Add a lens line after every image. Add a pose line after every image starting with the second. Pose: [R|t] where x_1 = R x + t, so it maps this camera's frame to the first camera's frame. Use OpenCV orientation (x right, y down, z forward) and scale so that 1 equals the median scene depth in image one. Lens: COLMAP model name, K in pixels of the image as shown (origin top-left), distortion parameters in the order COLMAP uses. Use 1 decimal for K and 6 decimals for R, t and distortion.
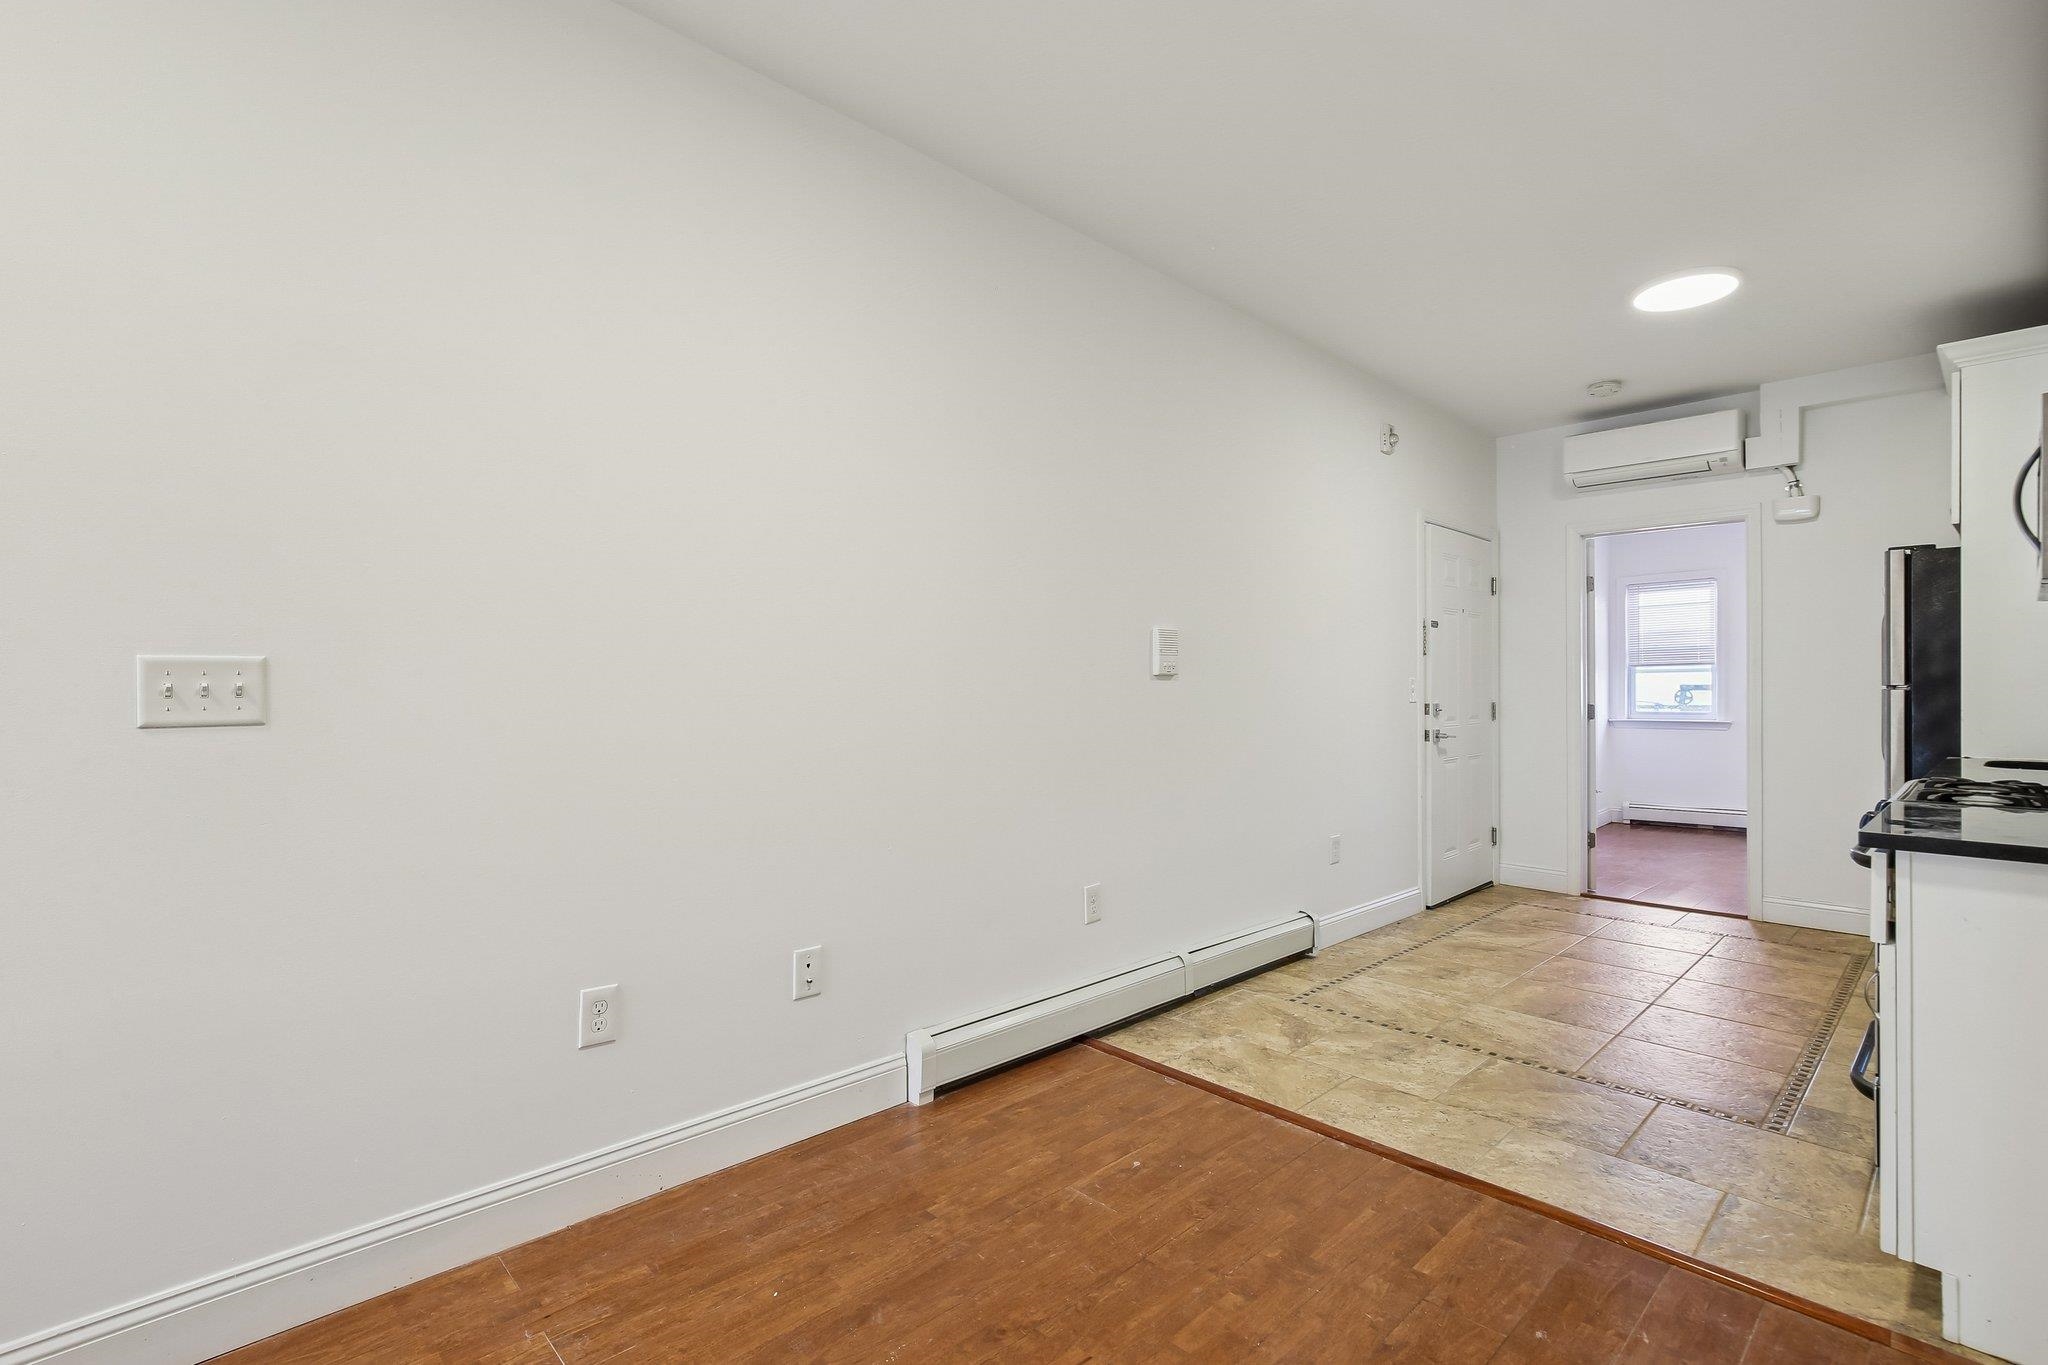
lens RADIAL K [[956.9, 0, 1024.9], [0, 956.9, 688.4], [0, 0, 1]] dist [-0.006777, 0.004388]
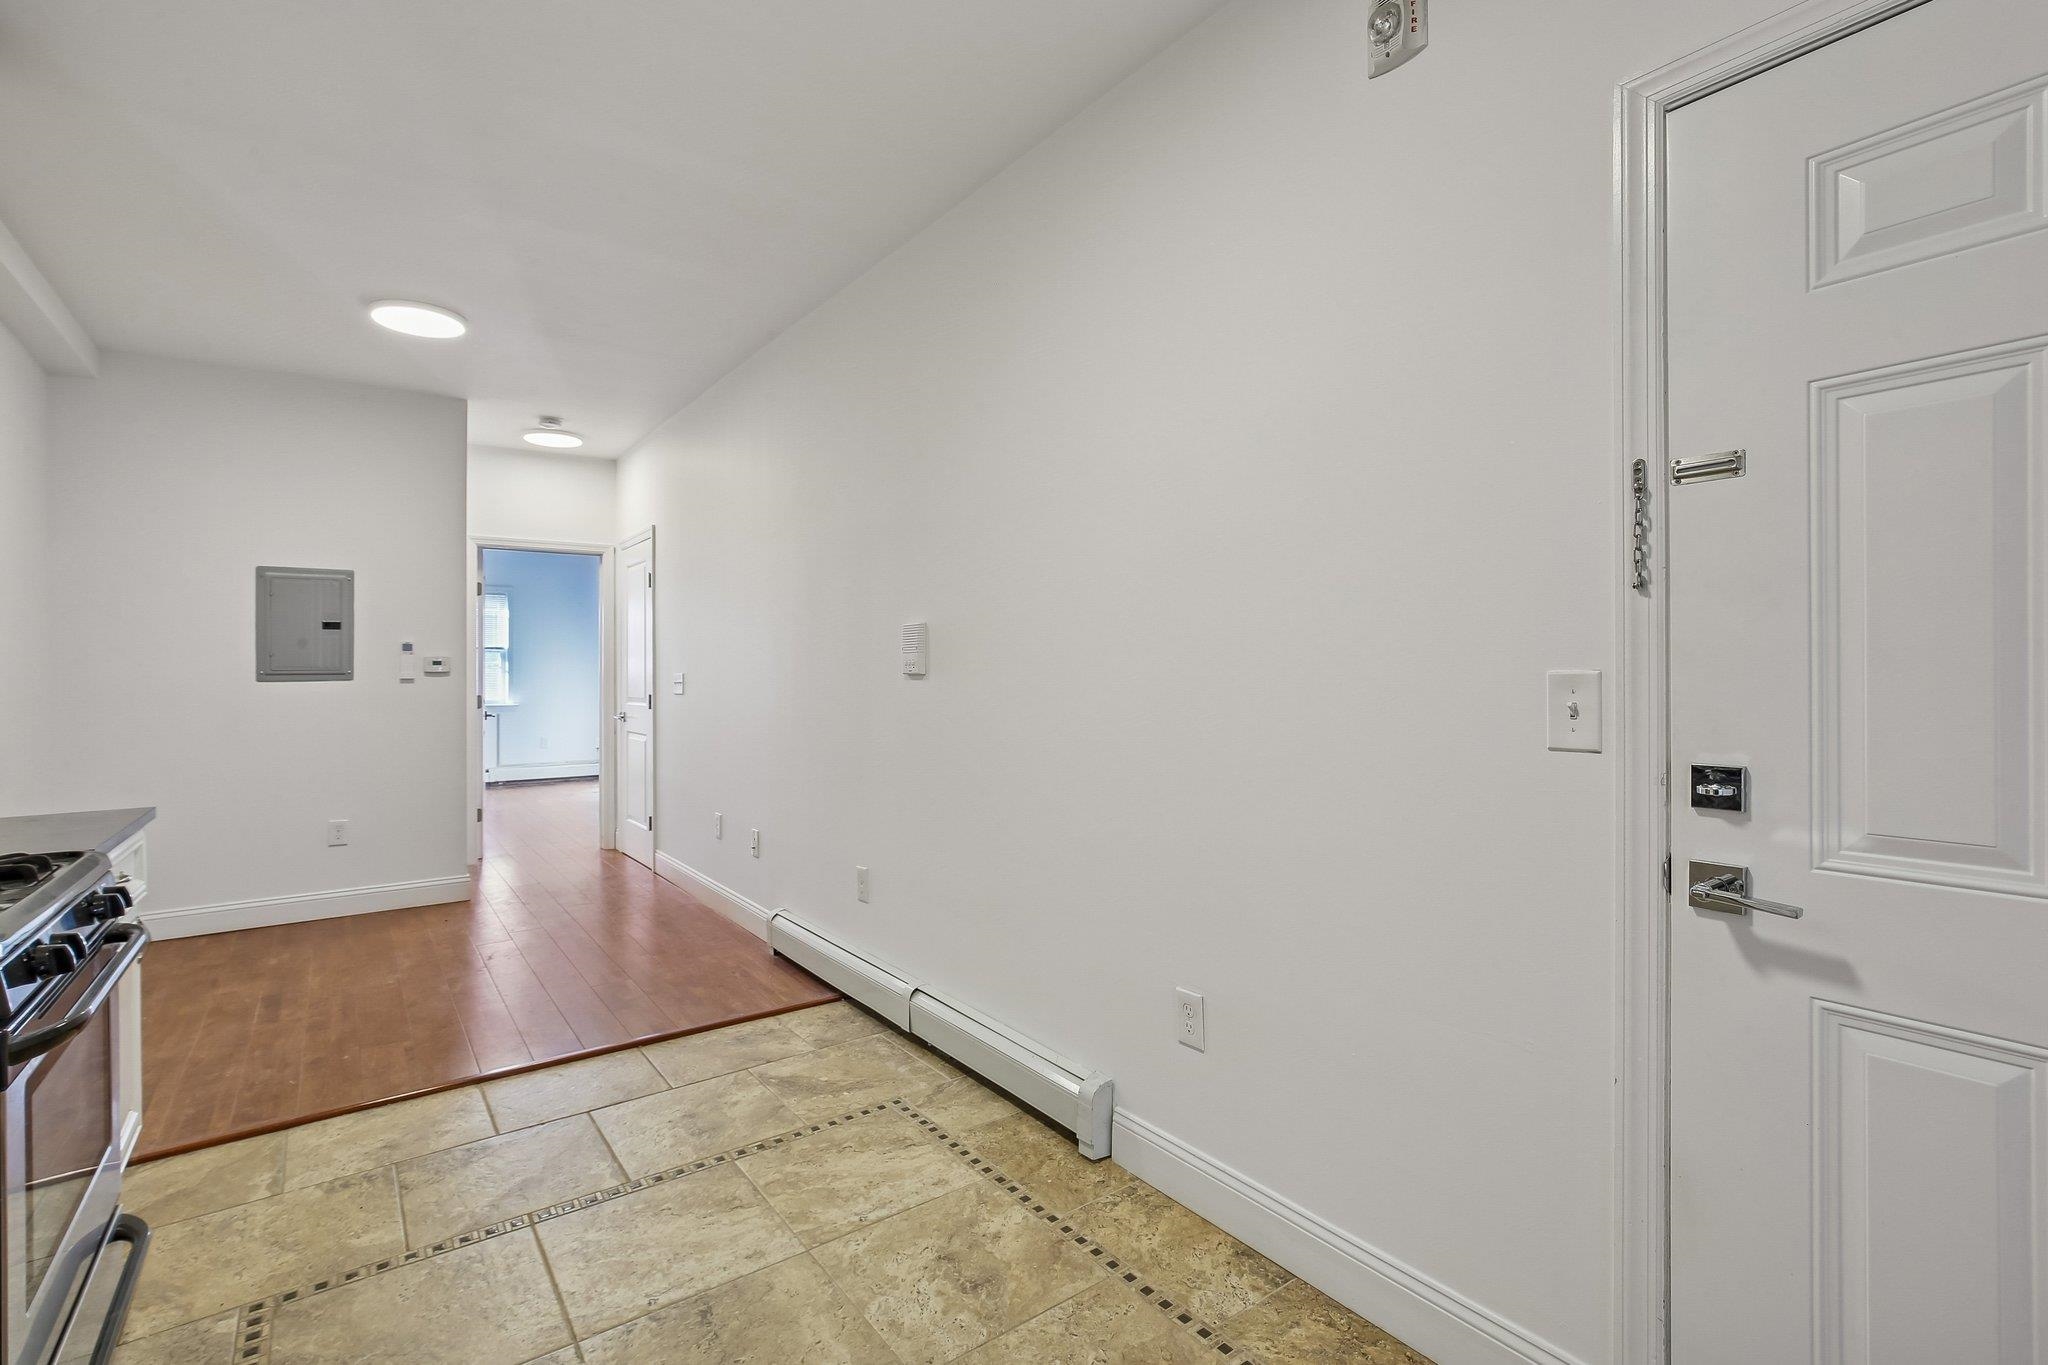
lens RADIAL K [[940.5, 0, 1016.2], [0, 940.5, 672.1], [0, 0, 1]] dist [-0.010911, 0.001489]
pose [[-0.142628, 0.000964, -0.989776, 0.930590], [0.006741, 0.999977, 0.000003, -0.014712], [0.989753, -0.006671, -0.142632, 1.111412]]
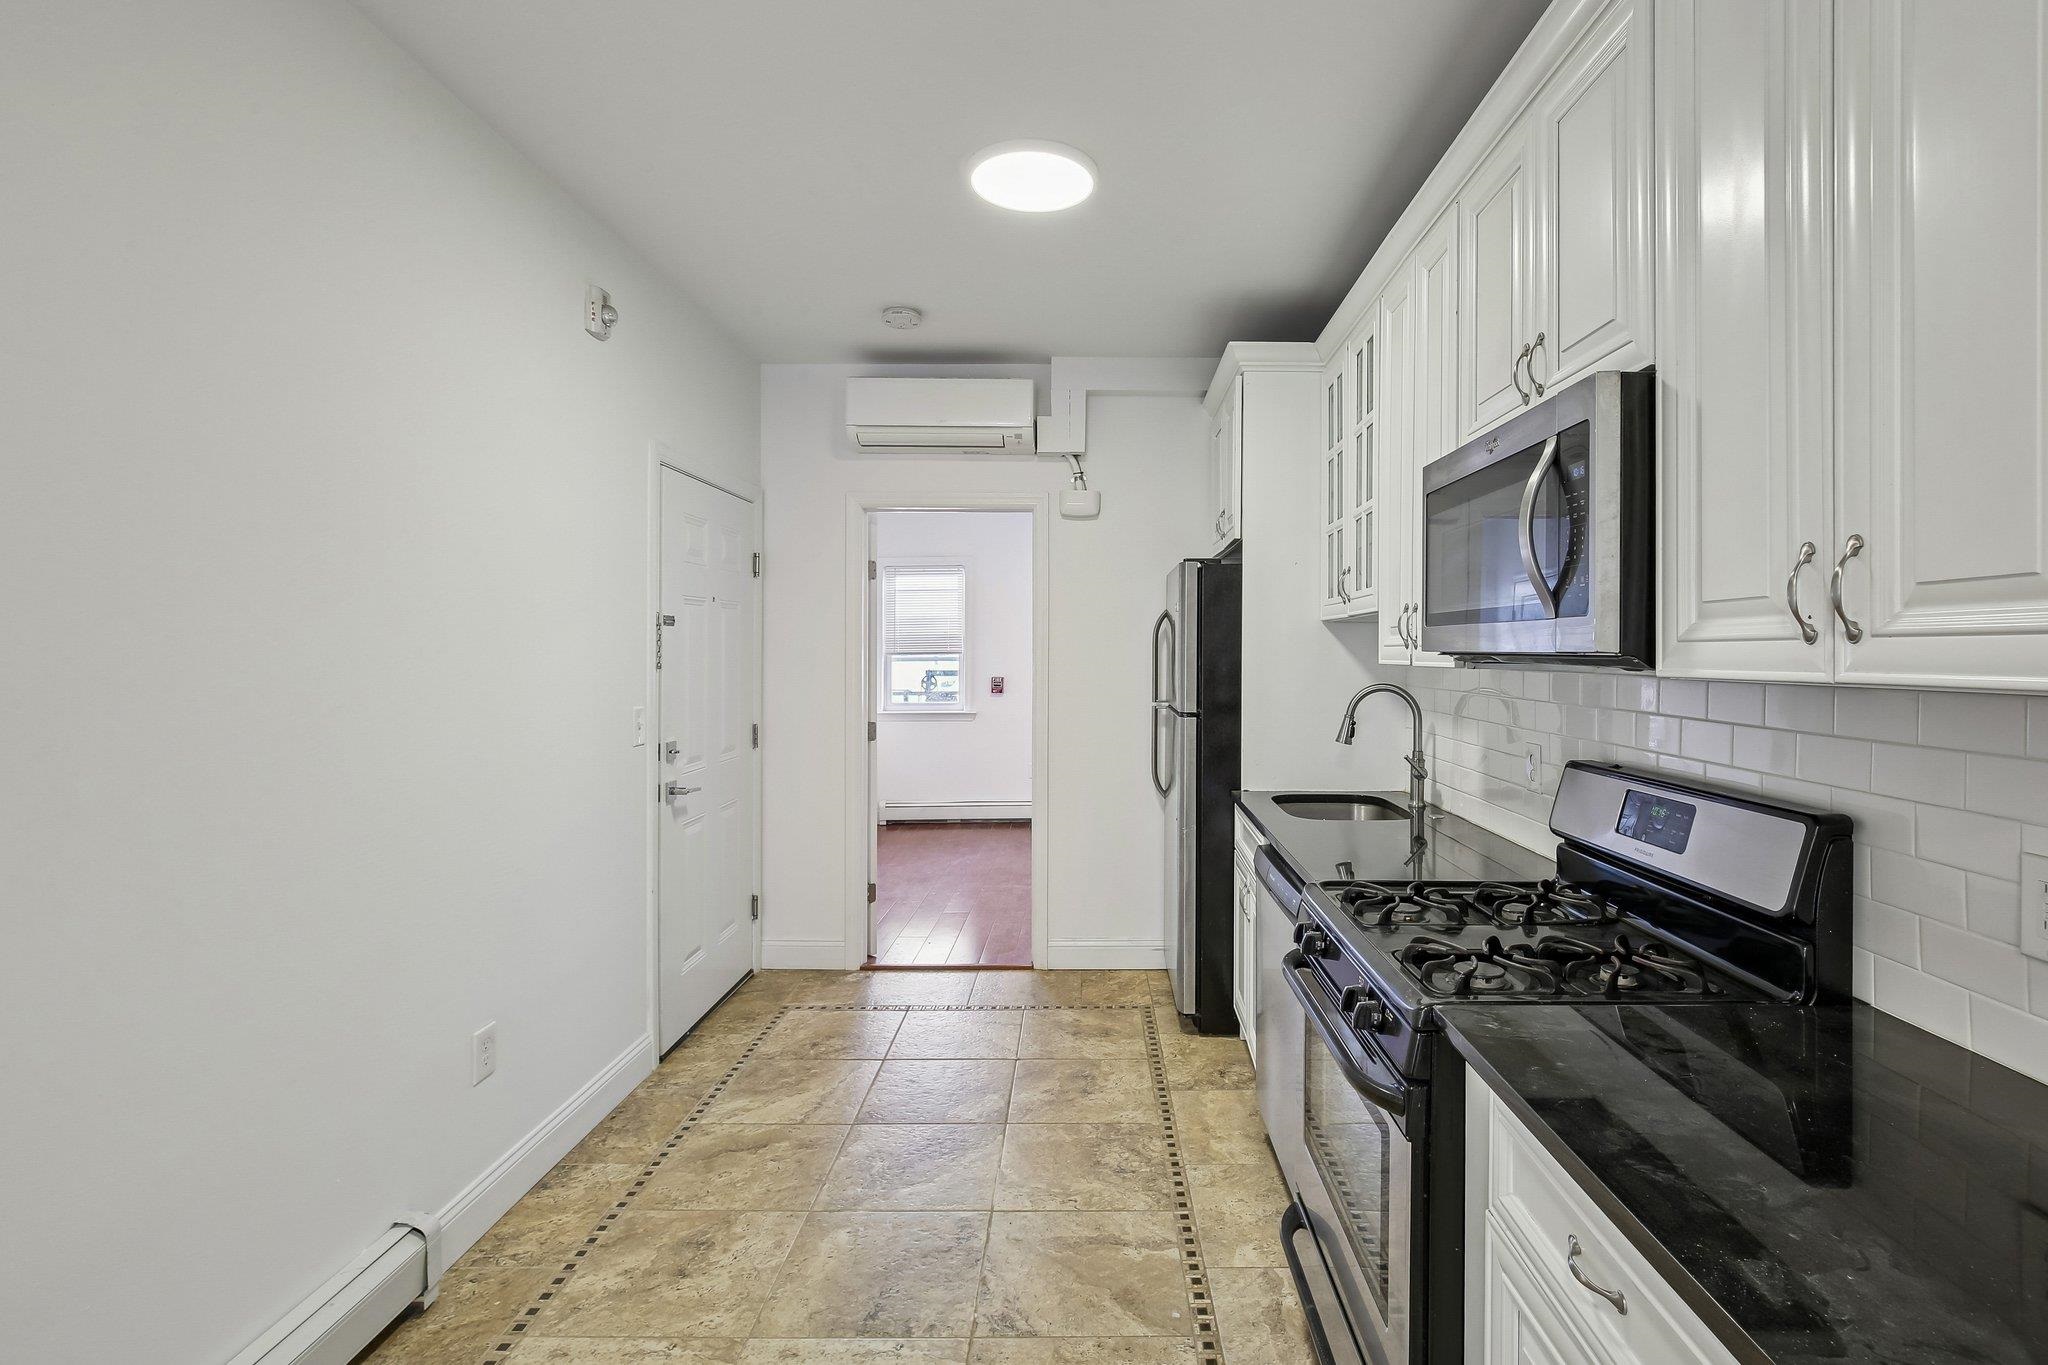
lens RADIAL K [[984.1, 0, 1096.8], [0, 984.1, 639.4], [0, 0, 1]] dist [-0.003365, 0.000100]
pose [[0.689248, 0.008422, 0.724476, 0.182834], [-0.002020, 0.999951, -0.009703, -0.062785], [-0.724522, 0.005225, 0.689232, 0.426858]]
